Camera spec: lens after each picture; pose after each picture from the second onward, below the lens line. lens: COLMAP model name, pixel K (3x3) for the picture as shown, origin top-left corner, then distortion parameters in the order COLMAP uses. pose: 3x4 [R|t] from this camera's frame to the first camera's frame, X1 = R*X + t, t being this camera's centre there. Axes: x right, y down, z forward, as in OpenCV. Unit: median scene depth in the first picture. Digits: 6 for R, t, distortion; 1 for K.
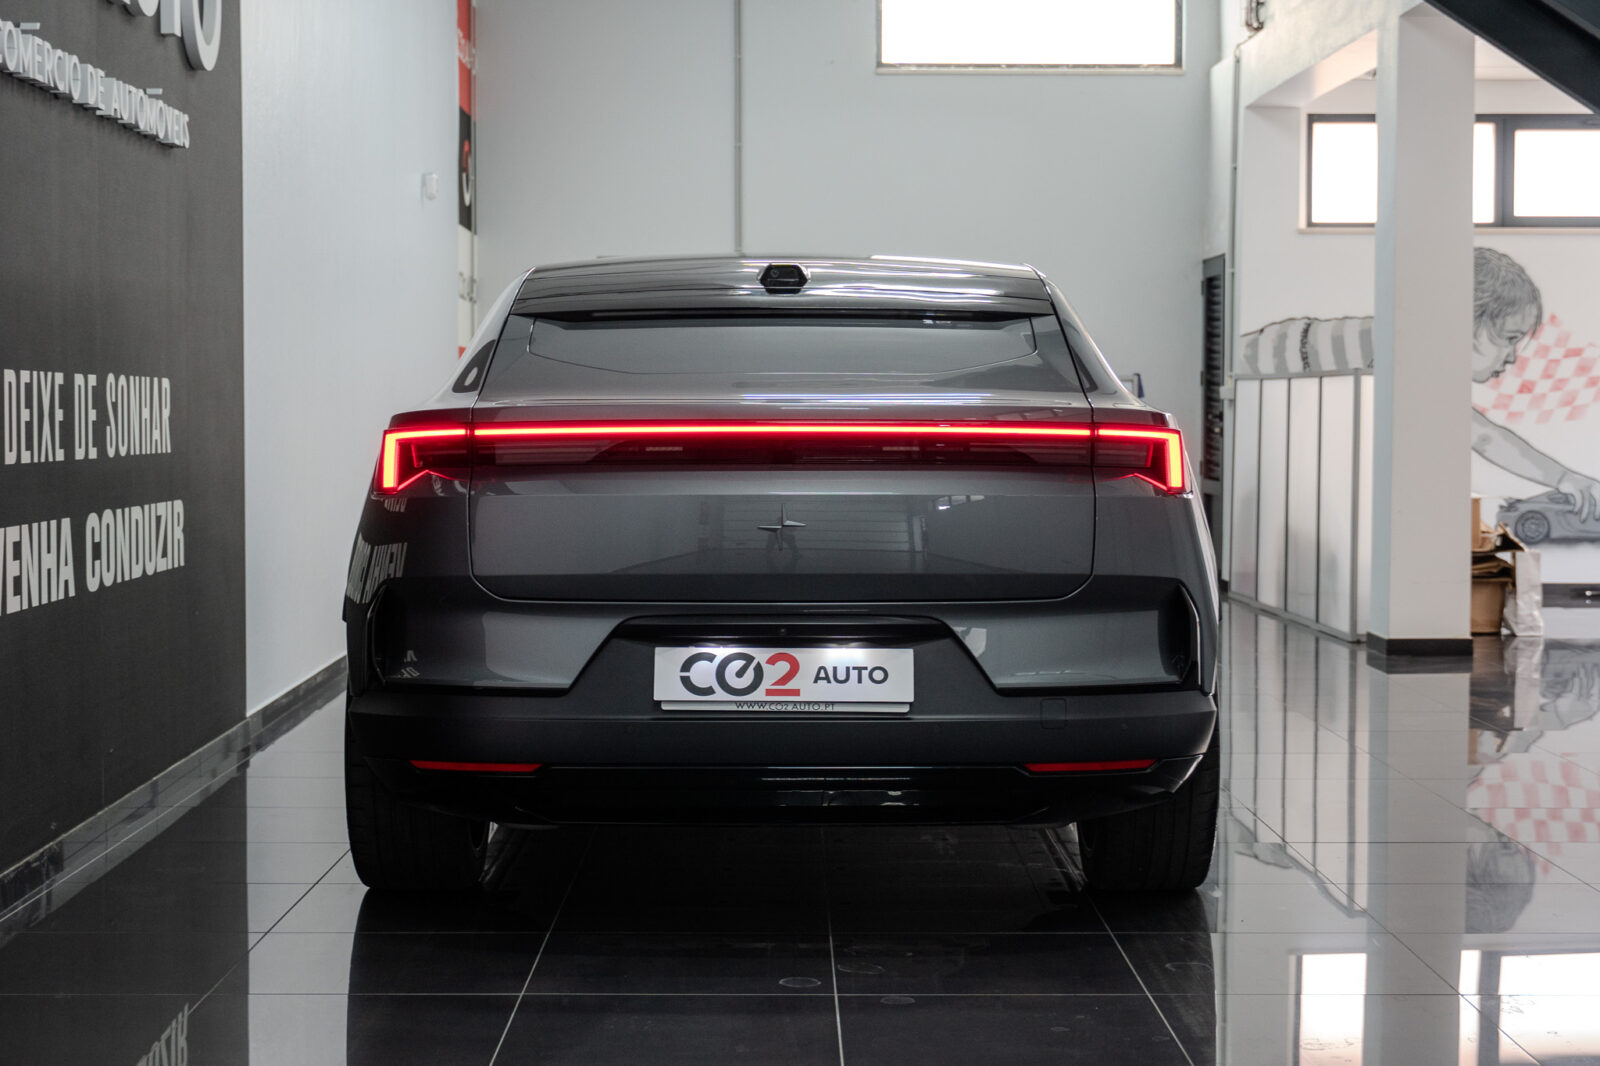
lens RADIAL K [[2671.3, 0, 800.6], [0, 2671.3, 535.3], [0, 0, 1]] dist [0.046249, 0.000000]
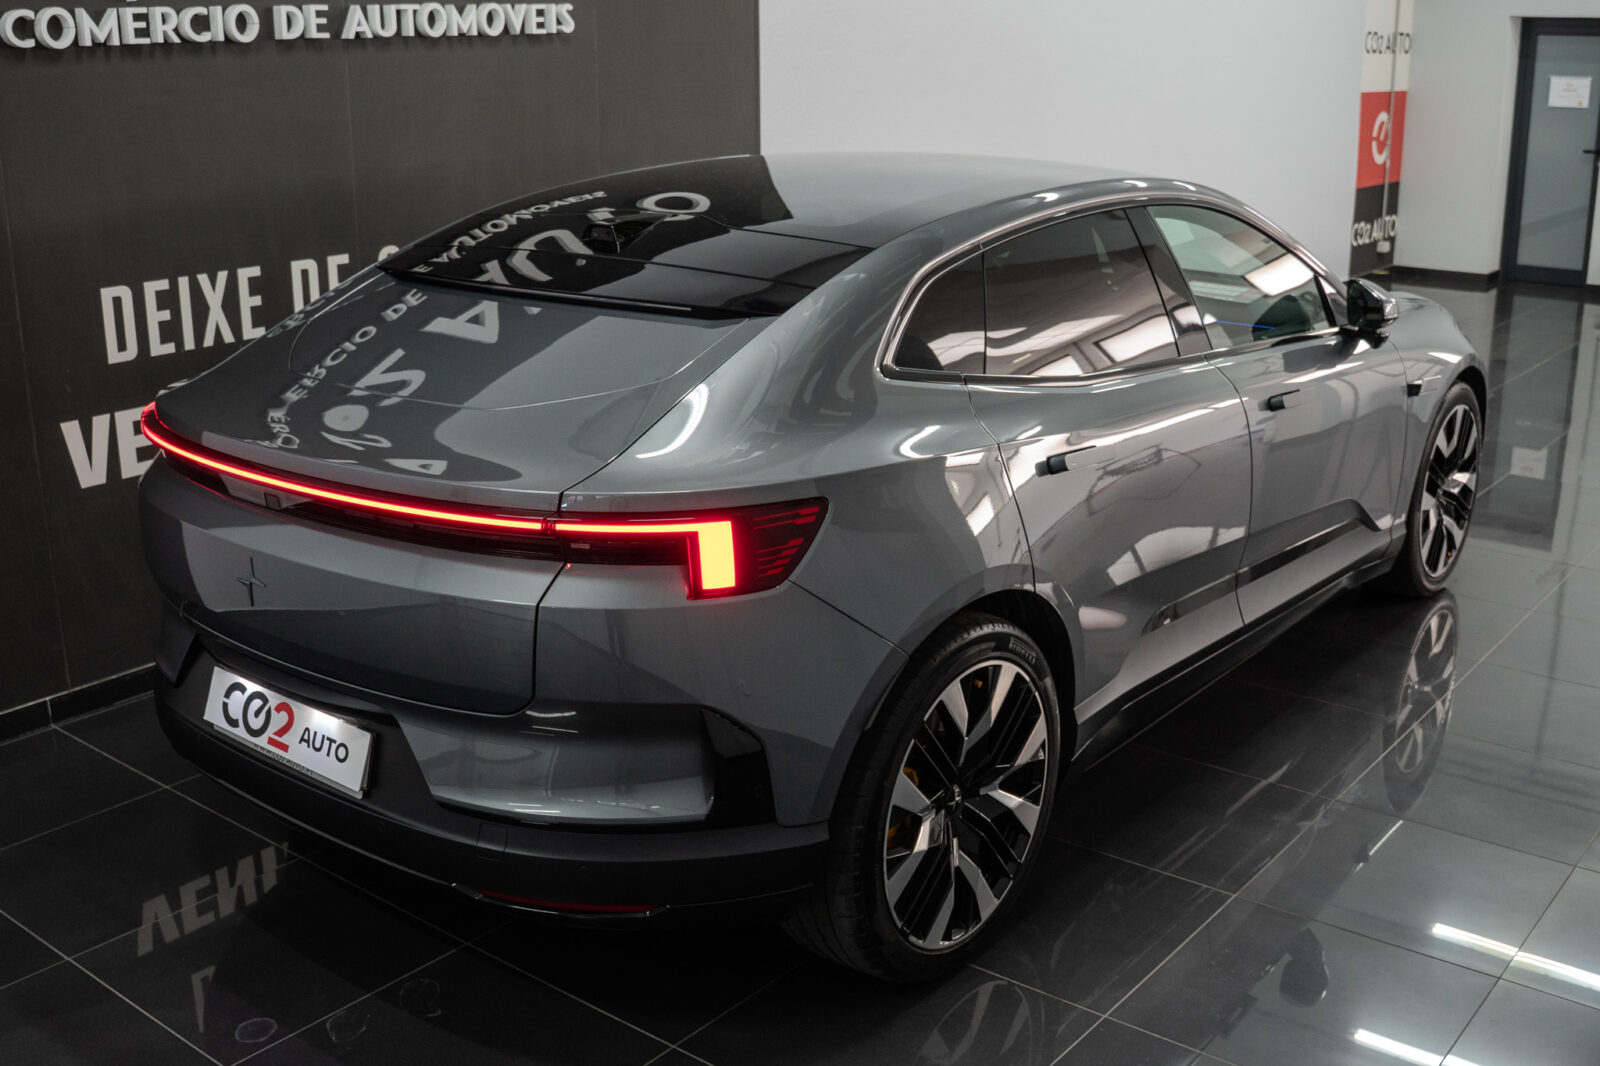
lens RADIAL K [[1651.6, 0, 796.5], [0, 1651.6, 534.0], [0, 0, 1]] dist [-0.122794, 0.000000]
pose [[0.775138, 0.179650, -0.605712, 0.475294], [-0.025672, 0.966885, 0.253918, -0.166448], [0.631270, -0.181272, 0.754081, 0.687827]]
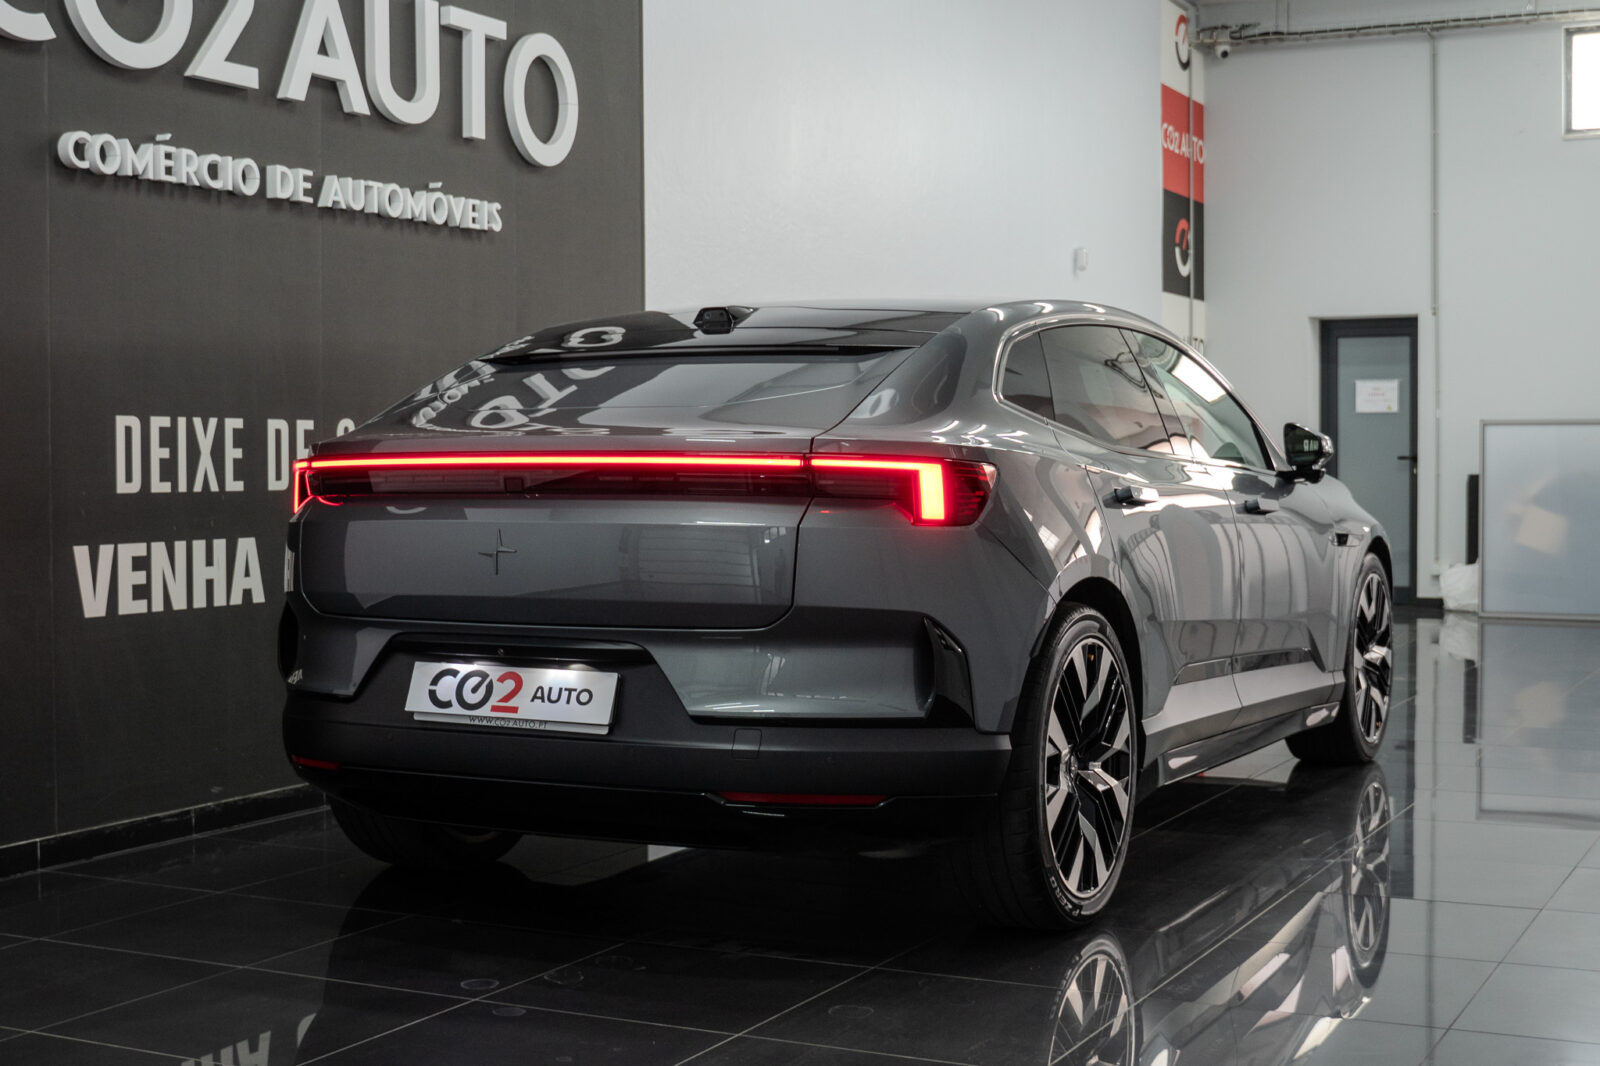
lens RADIAL K [[2204.5, 0, 802.3], [0, 2204.5, 527.2], [0, 0, 1]] dist [-0.069687, 0.000000]
pose [[0.890089, 0.011123, -0.455651, 0.491041], [-0.018624, 0.999755, -0.011976, -0.004830], [0.455406, 0.019146, 0.890078, 0.277341]]
